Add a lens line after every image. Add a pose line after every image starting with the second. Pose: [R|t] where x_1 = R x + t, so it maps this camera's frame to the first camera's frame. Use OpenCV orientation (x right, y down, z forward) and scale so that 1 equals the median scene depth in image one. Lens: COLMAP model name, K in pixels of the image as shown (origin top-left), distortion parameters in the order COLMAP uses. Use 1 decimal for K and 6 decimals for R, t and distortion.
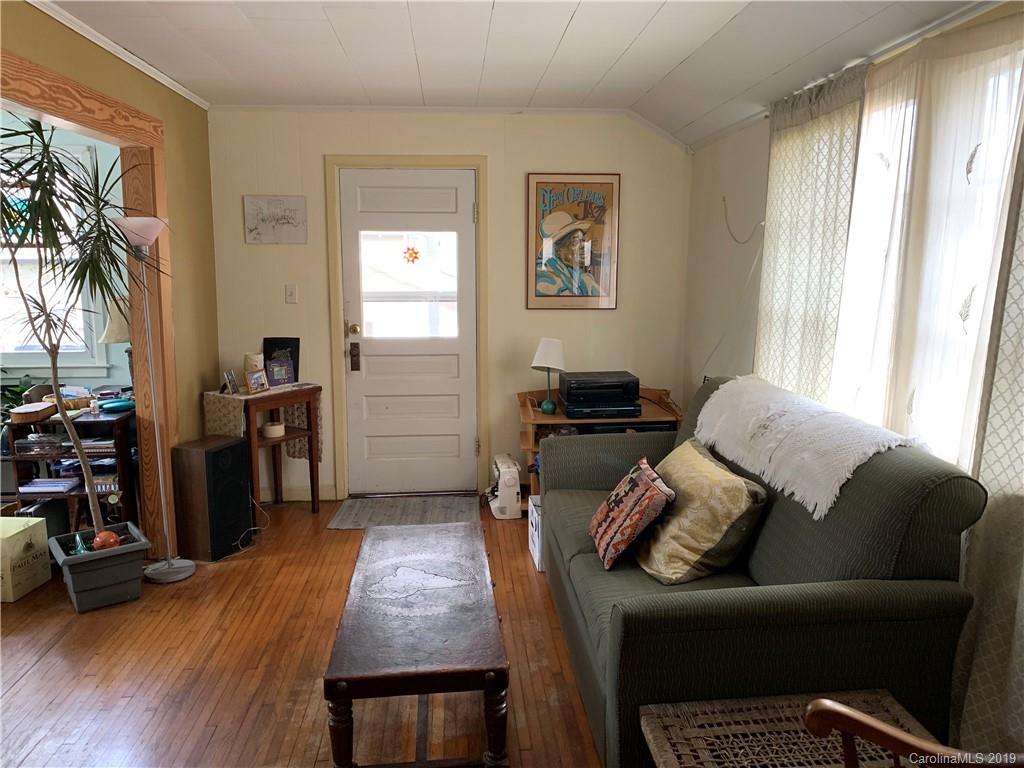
lens RADIAL K [[774.0, 0, 531.0], [0, 774.0, 385.5], [0, 0, 1]] dist [0.061390, -0.060254]
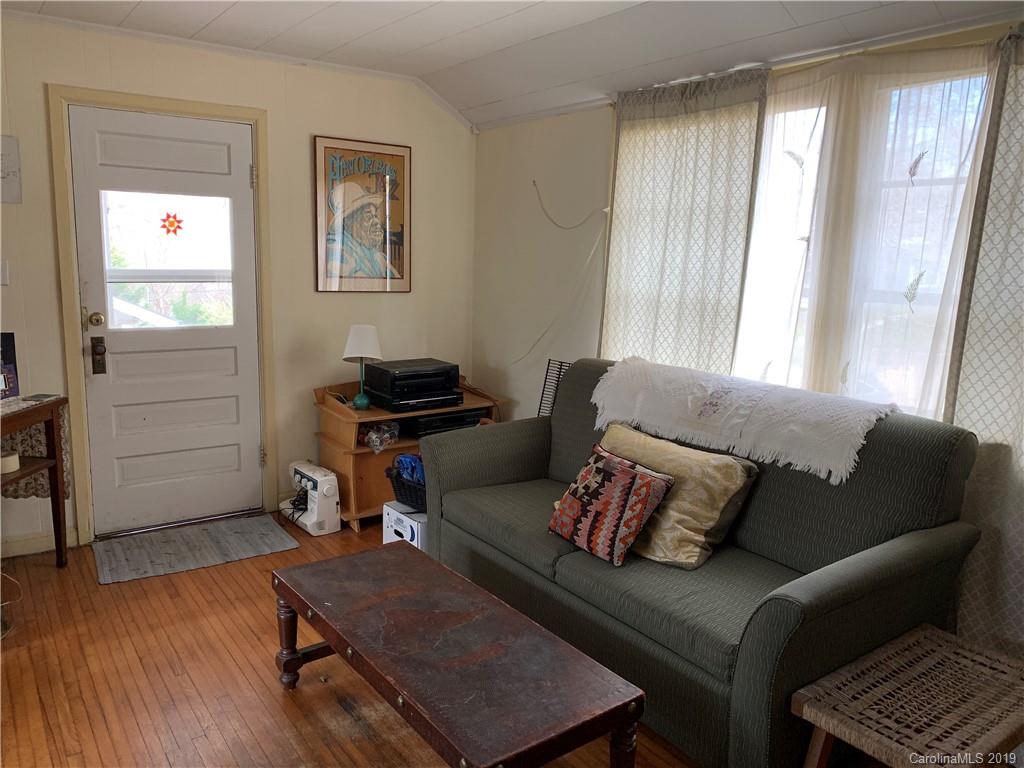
lens RADIAL K [[777.5, 0, 513.9], [0, 777.5, 380.0], [0, 0, 1]] dist [0.052747, -0.060148]
pose [[0.862700, -0.059329, 0.502224, -0.283514], [0.051998, 0.998237, 0.028605, -0.014645], [-0.503036, 0.001437, 0.864264, 0.140287]]
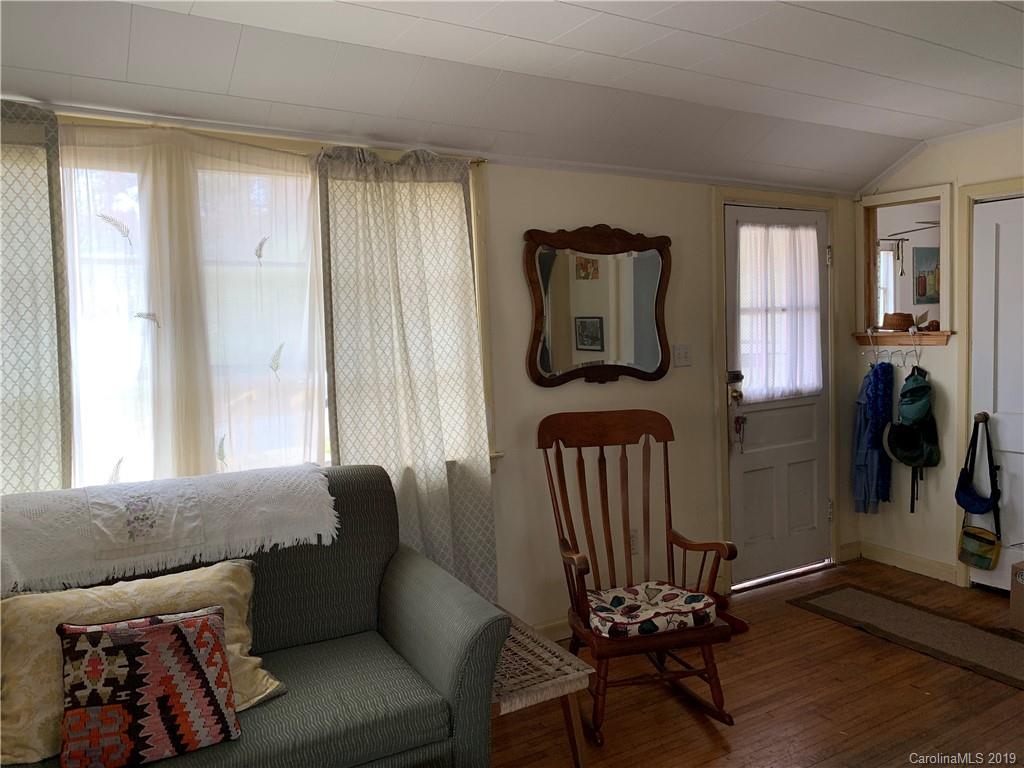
lens RADIAL K [[777.5, 0, 513.9], [0, 777.5, 380.0], [0, 0, 1]] dist [0.052747, -0.060148]
pose [[-0.428336, -0.050625, 0.902200, -0.391923], [0.161414, 0.978084, 0.131517, -0.087063], [-0.889086, 0.201961, -0.410777, 0.594590]]
